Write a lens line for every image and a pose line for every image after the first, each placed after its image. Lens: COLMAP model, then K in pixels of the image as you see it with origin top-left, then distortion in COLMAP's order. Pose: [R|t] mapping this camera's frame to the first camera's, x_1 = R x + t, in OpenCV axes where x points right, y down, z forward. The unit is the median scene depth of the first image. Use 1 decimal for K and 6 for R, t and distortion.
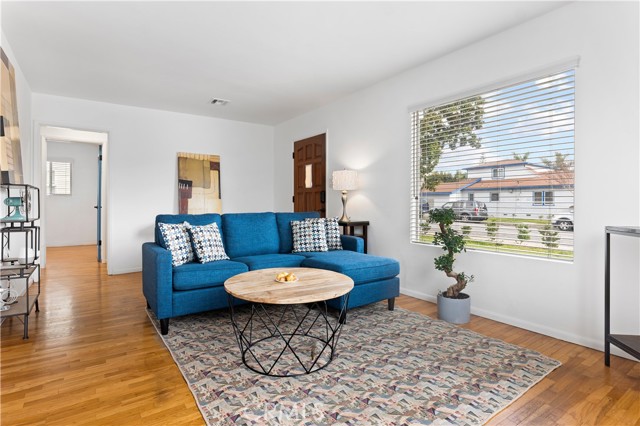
lens RADIAL K [[332.1, 0, 317.7], [0, 332.1, 207.0], [0, 0, 1]] dist [0.004190, -0.000321]
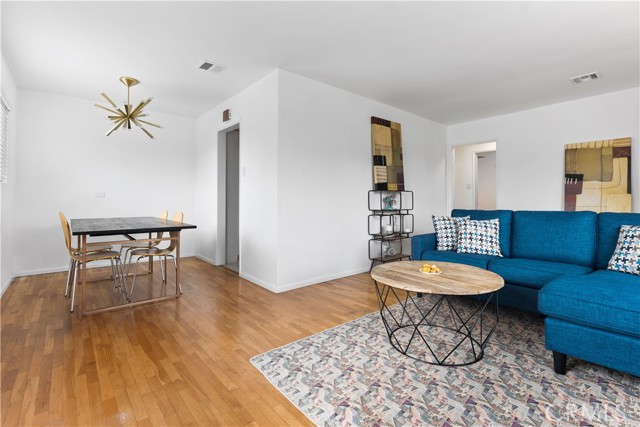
lens RADIAL K [[294.6, 0, 318.5], [0, 294.6, 209.0], [0, 0, 1]] dist [0.008742, -0.000489]
pose [[0.107675, 0.028539, -0.993776, 0.483594], [-0.006123, 0.999588, 0.028043, -0.005889], [0.994167, 0.003065, 0.107805, 0.322797]]
